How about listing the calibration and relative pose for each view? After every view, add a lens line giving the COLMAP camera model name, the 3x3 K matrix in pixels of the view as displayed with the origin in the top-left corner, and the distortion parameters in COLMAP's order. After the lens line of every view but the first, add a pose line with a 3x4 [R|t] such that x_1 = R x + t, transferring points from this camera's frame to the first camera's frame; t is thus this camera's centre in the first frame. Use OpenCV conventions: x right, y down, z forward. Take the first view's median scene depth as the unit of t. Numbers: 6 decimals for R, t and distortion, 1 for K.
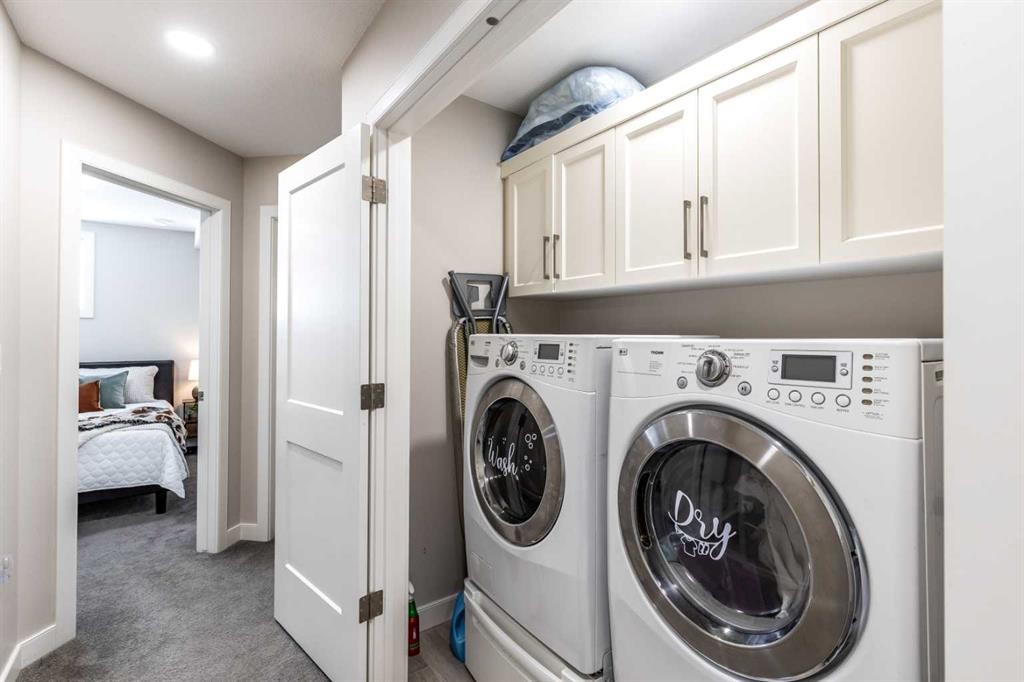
lens RADIAL K [[456.7, 0, 512.5], [0, 456.7, 325.3], [0, 0, 1]] dist [0.002481, 0.000223]
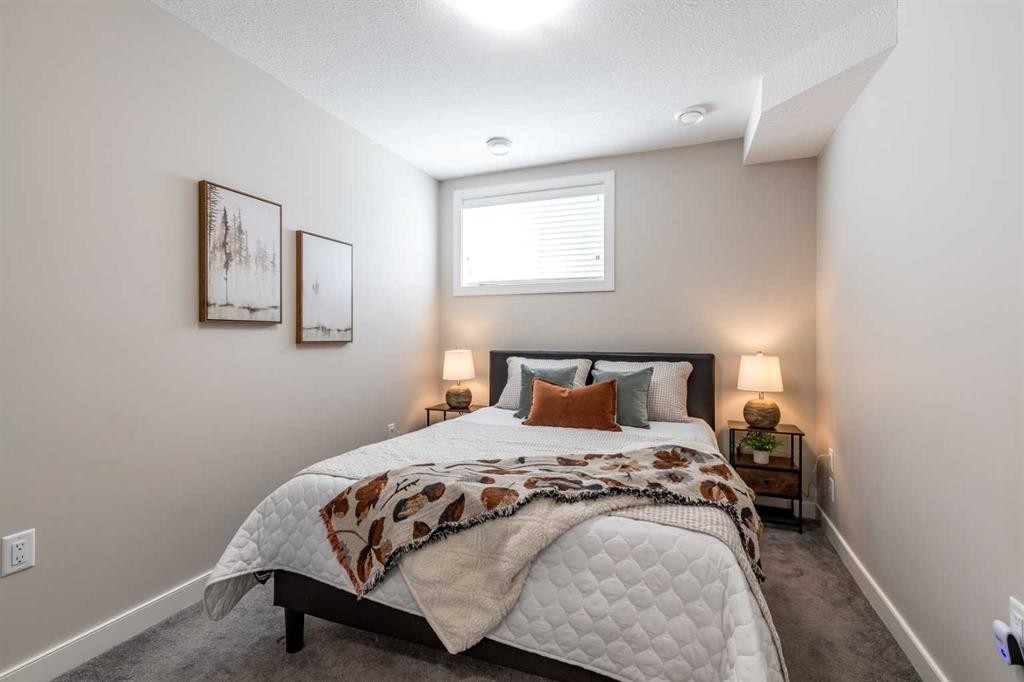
lens RADIAL K [[464.5, 0, 507.3], [0, 464.5, 340.4], [0, 0, 1]] dist [0.006218, 0.000378]
pose [[0.524372, 0.007878, -0.851453, -0.429706], [0.016653, 0.999671, 0.019505, 0.049992], [0.851326, -0.024407, 0.524069, 0.530643]]
